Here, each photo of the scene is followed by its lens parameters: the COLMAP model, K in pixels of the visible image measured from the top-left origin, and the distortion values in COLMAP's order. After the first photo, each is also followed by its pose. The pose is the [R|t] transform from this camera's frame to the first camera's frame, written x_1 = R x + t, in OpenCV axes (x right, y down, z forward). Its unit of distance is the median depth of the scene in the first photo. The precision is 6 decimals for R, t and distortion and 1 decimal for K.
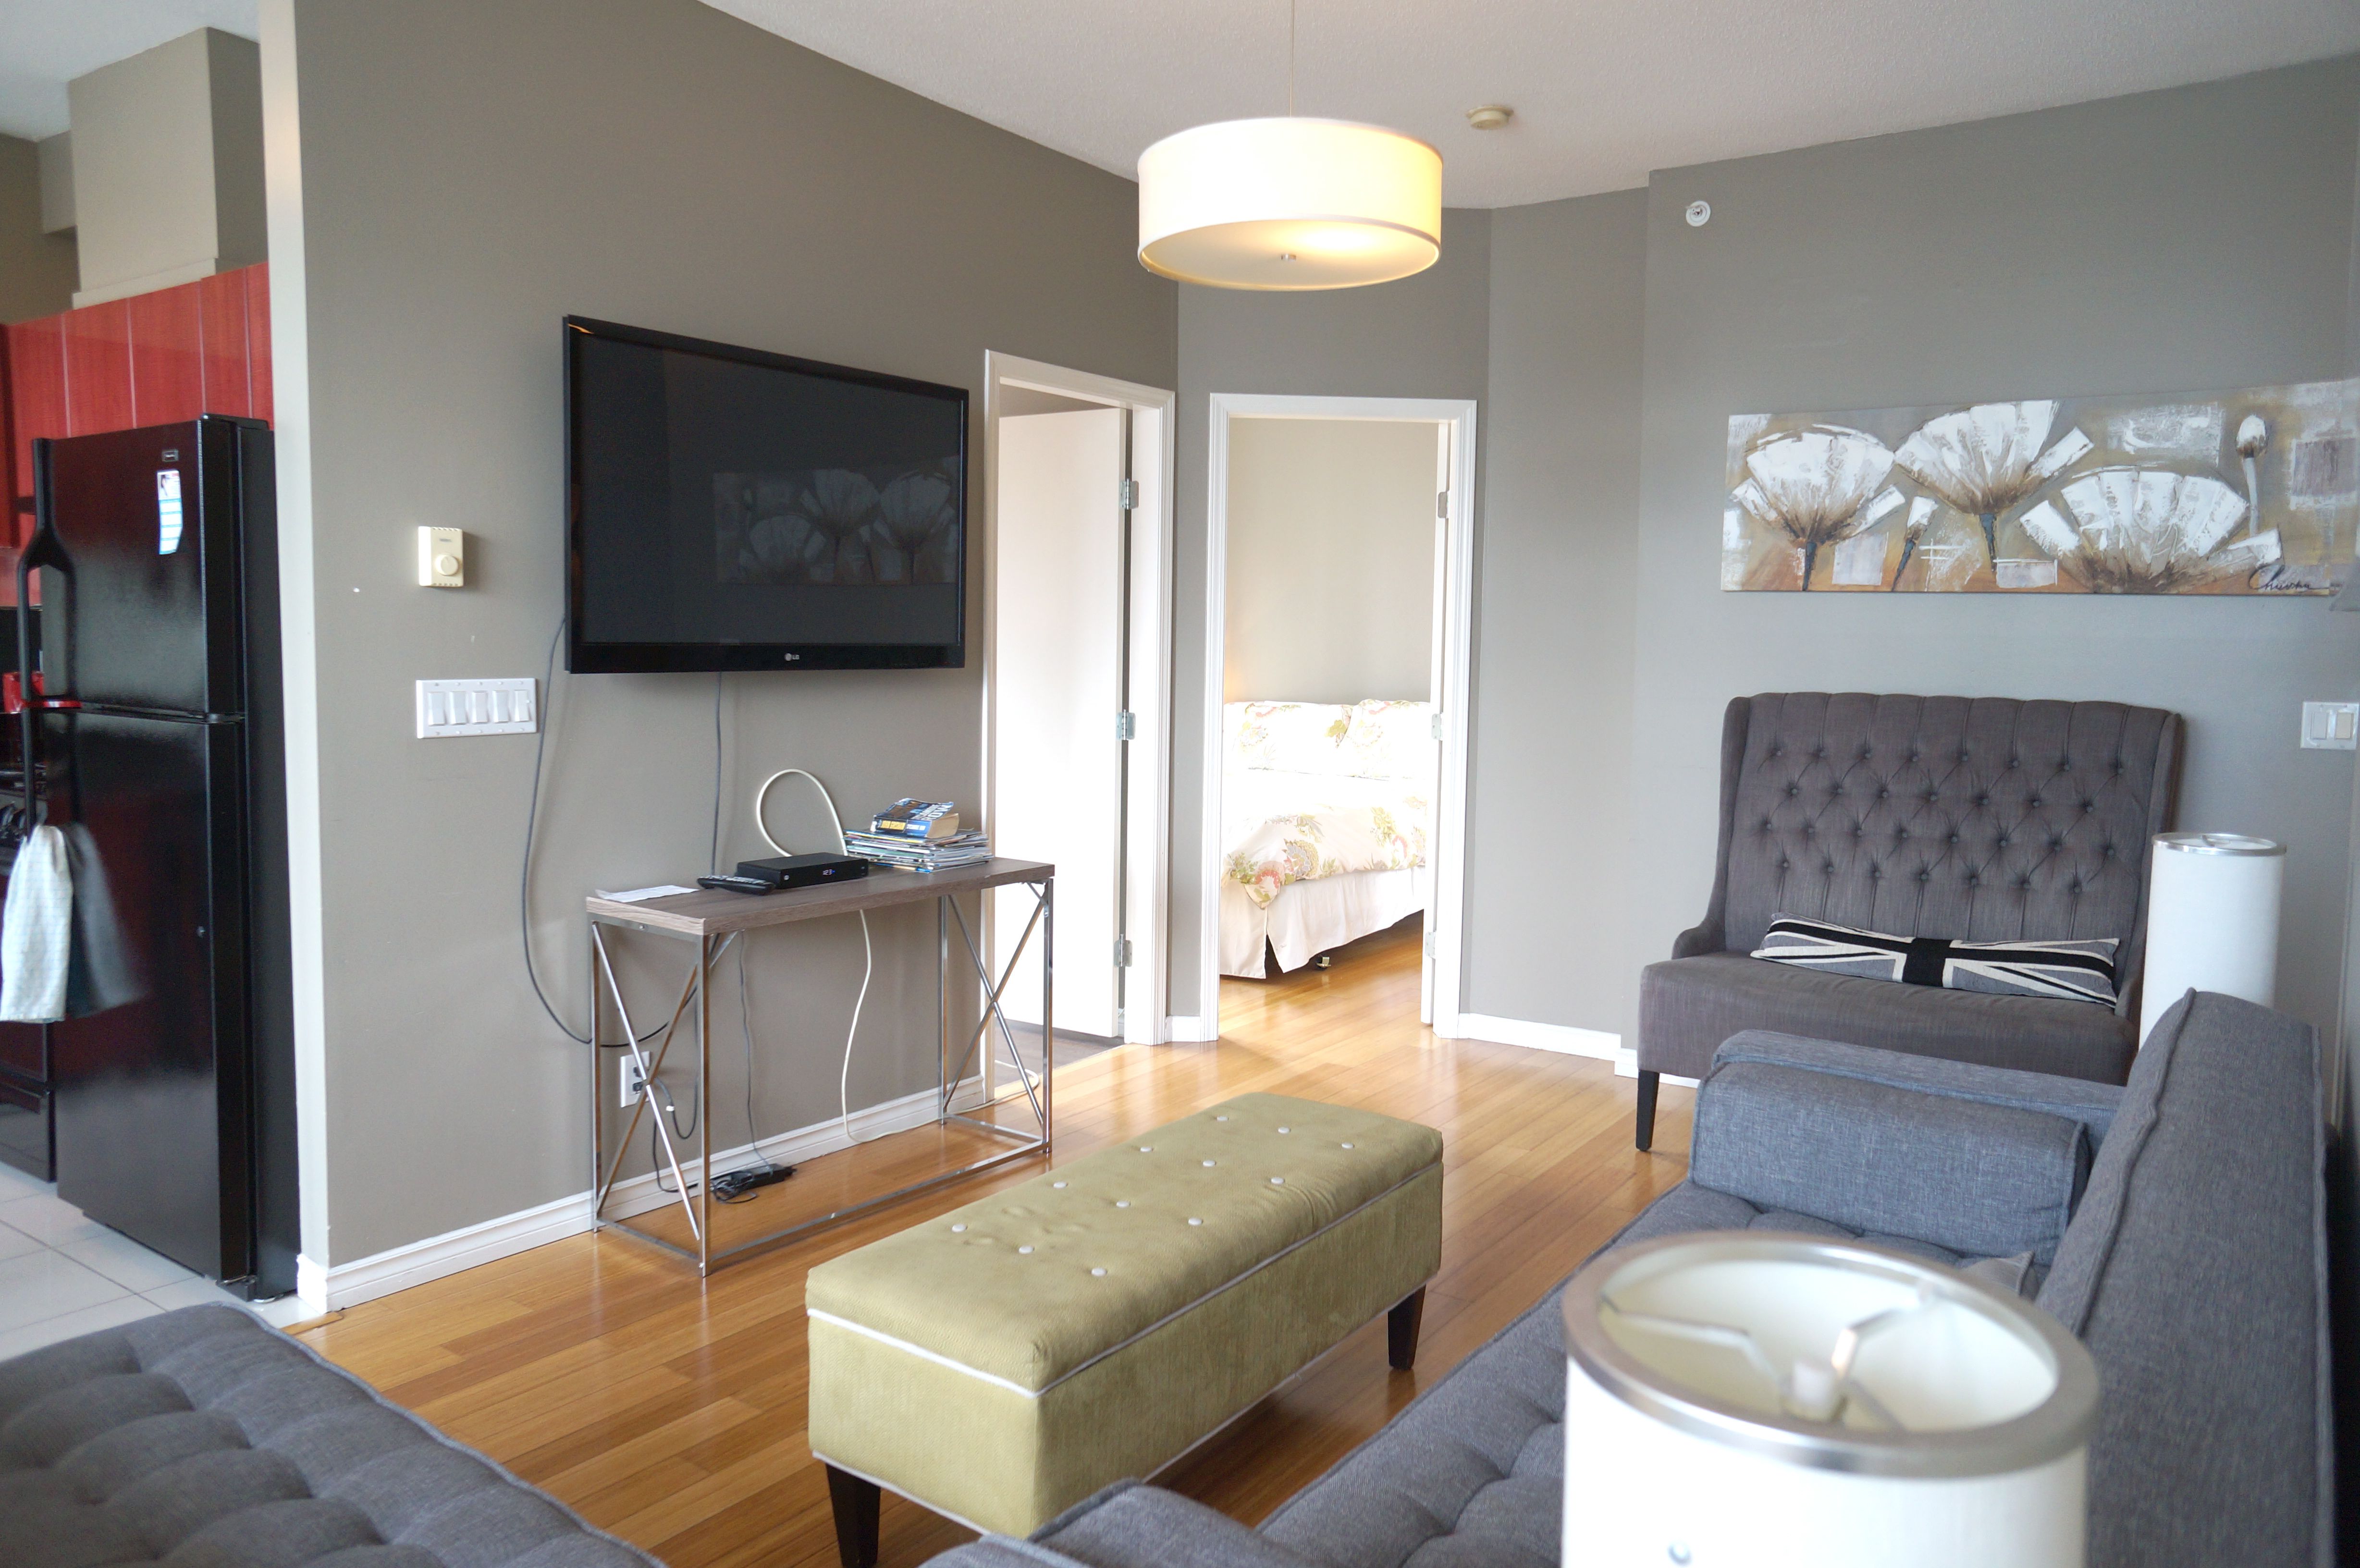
lens RADIAL K [[1618.6, 0, 1185.9], [0, 1618.6, 777.0], [0, 0, 1]] dist [-0.053163, 0.067450]
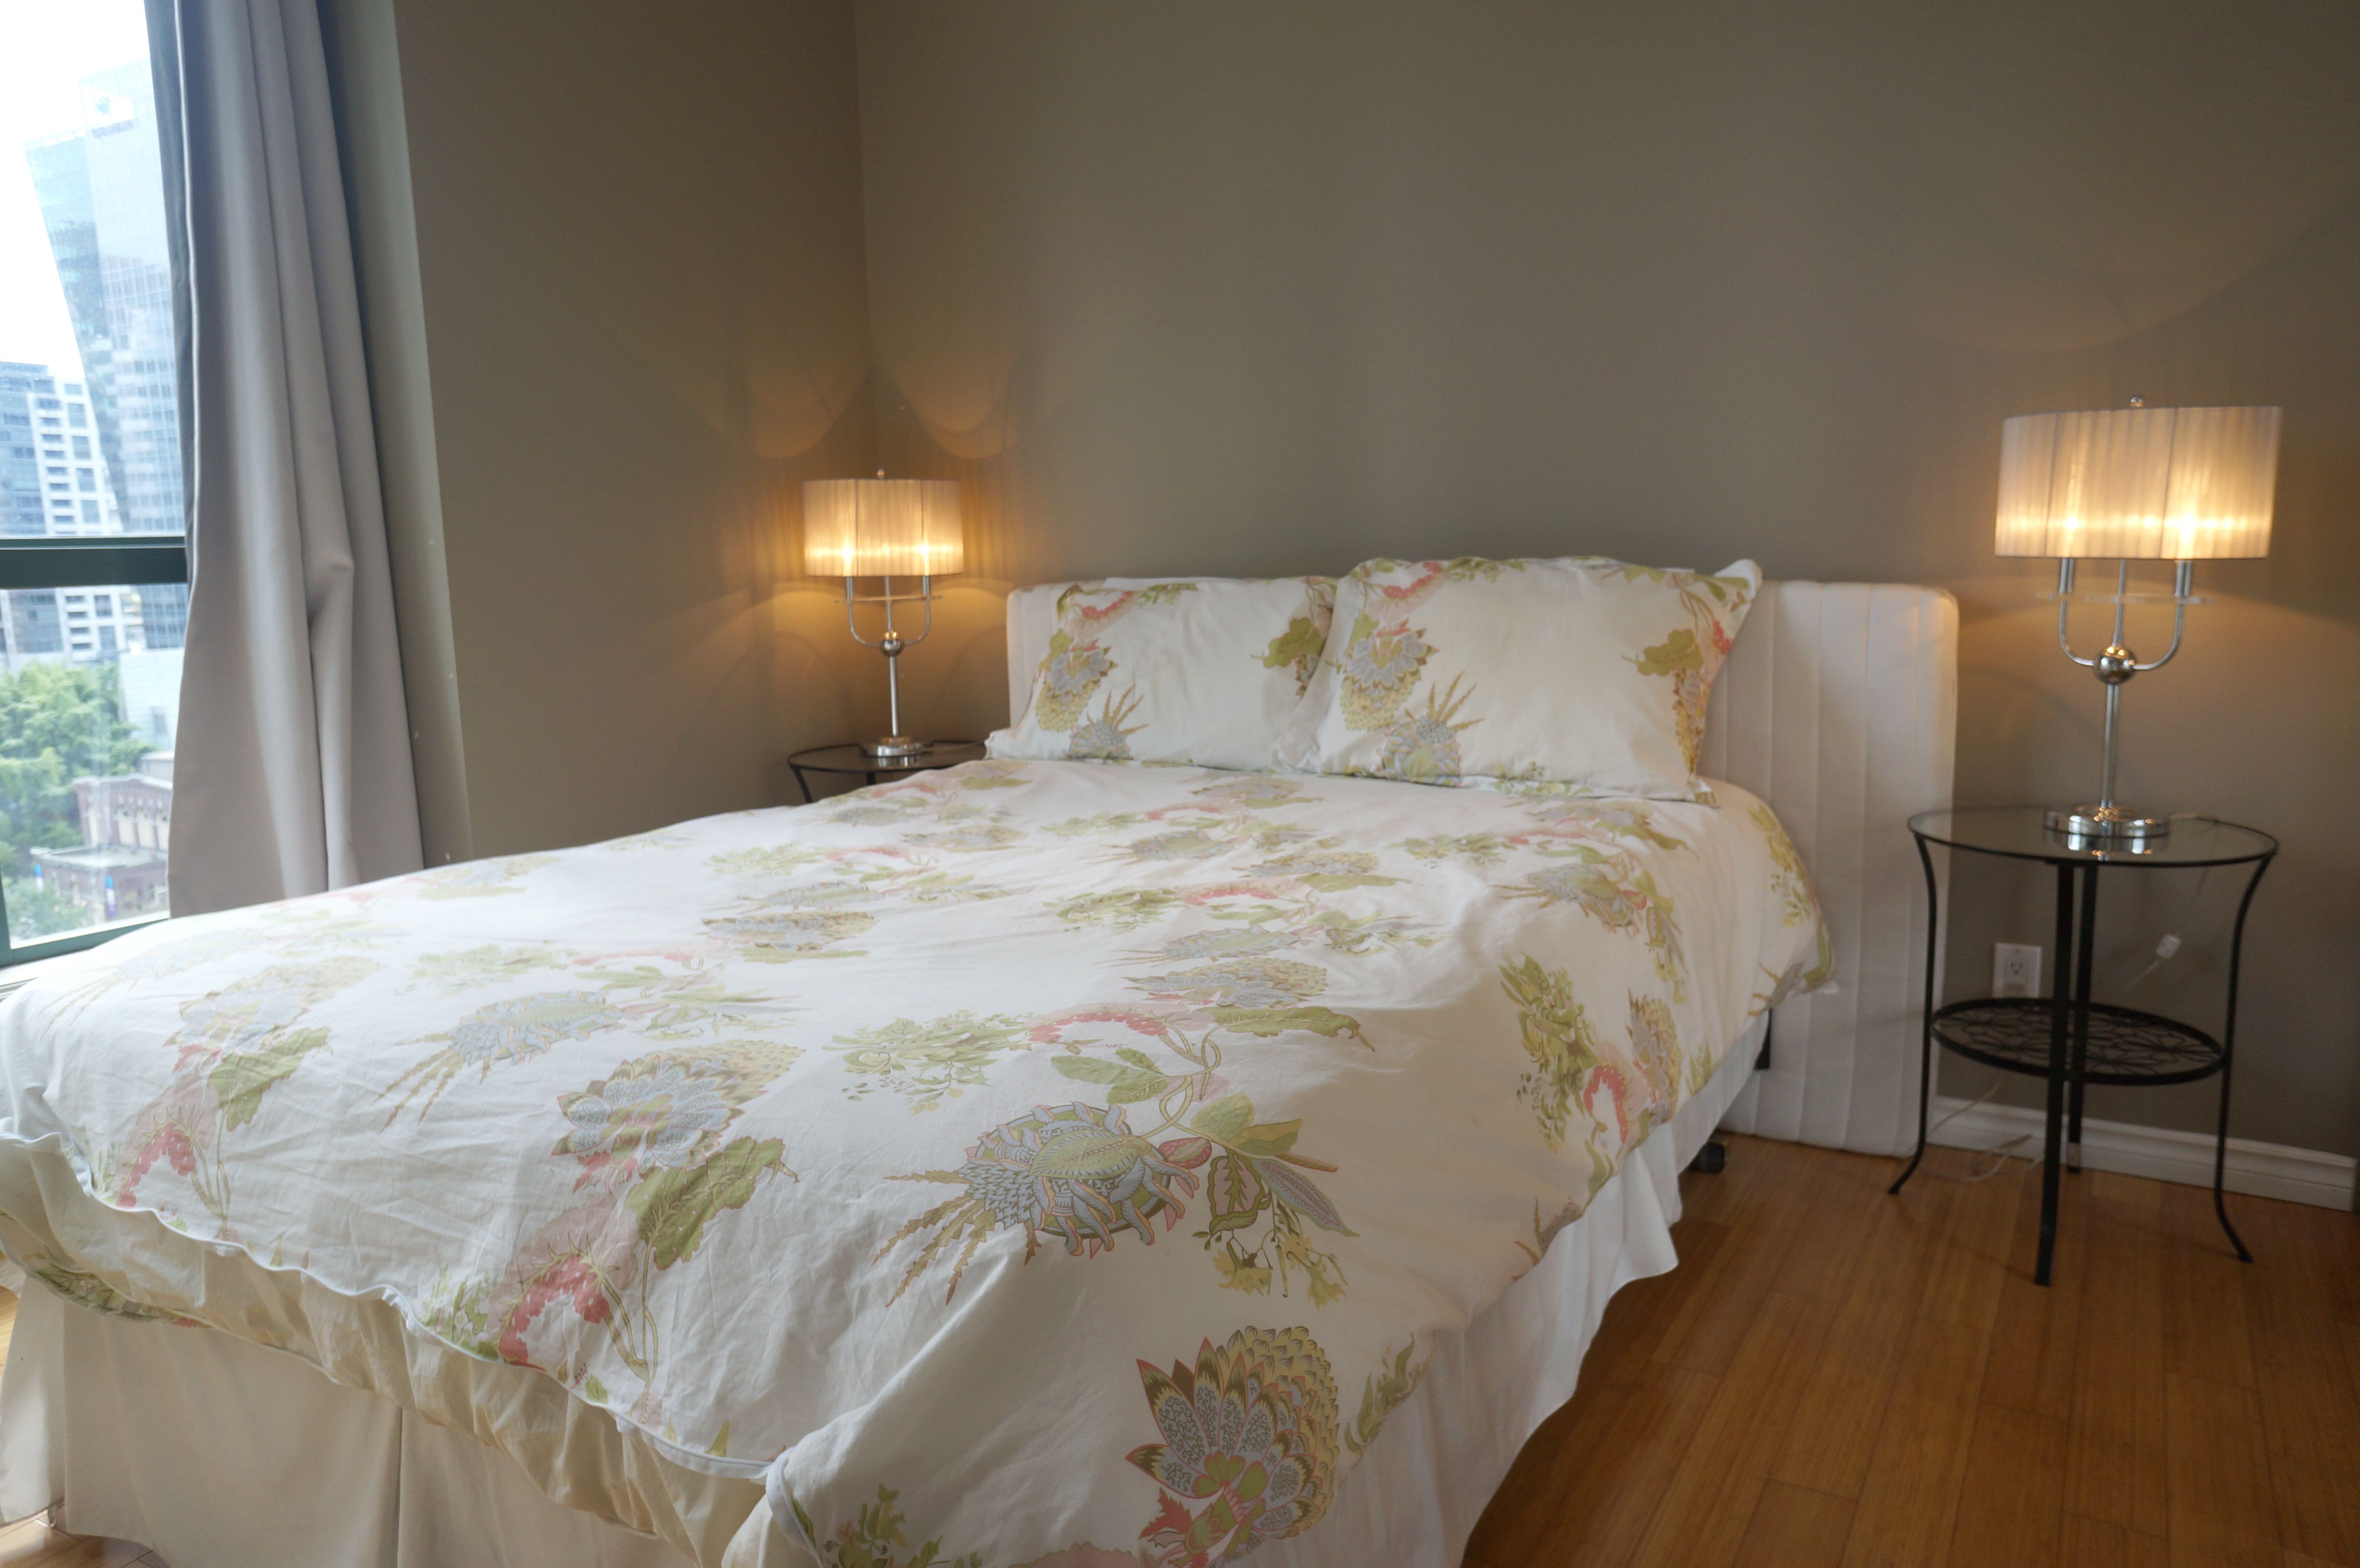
lens RADIAL K [[1618.6, 0, 1180.9], [0, 1618.6, 777.8], [0, 0, 1]] dist [-0.053163, 0.067450]
pose [[0.997001, -0.045525, 0.062583, 0.043953], [0.041710, 0.997268, 0.060973, -0.023139], [-0.065188, -0.058180, 0.996176, 0.643060]]
